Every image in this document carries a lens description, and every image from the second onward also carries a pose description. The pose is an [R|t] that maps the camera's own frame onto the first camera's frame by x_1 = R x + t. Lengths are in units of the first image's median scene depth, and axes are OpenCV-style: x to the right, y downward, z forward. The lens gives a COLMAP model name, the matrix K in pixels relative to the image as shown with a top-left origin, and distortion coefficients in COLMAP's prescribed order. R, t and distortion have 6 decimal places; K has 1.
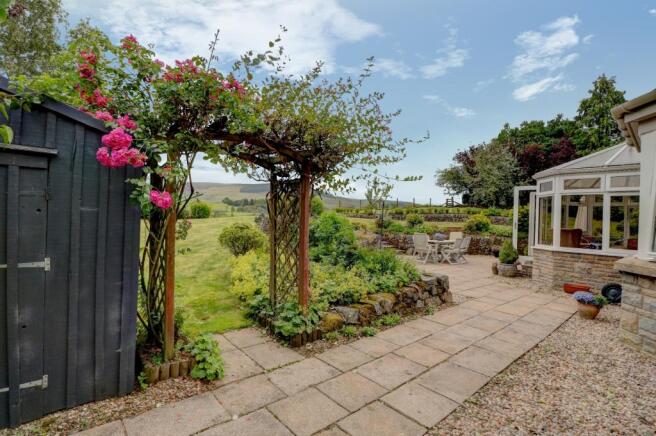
lens RADIAL K [[308.2, 0, 329.5], [0, 308.2, 216.7], [0, 0, 1]] dist [-0.004040, -0.001170]
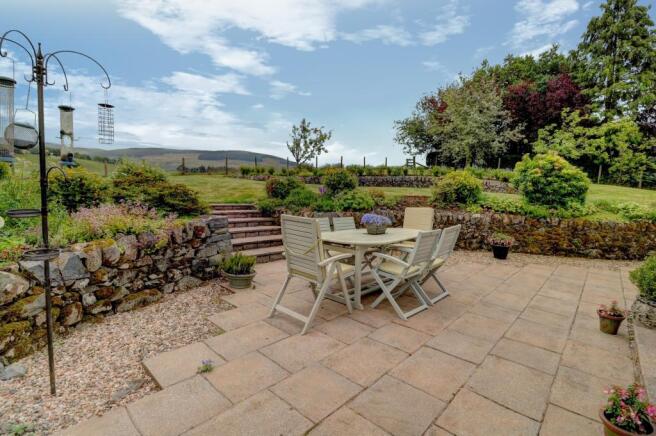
lens RADIAL K [[308.2, 0, 329.5], [0, 308.2, 216.7], [0, 0, 1]] dist [-0.004040, -0.001170]
pose [[0.993625, -0.010623, 0.112236, 0.113573], [-0.000740, 0.994914, 0.100721, 0.009556], [-0.112736, -0.100162, 0.988564, 0.279137]]
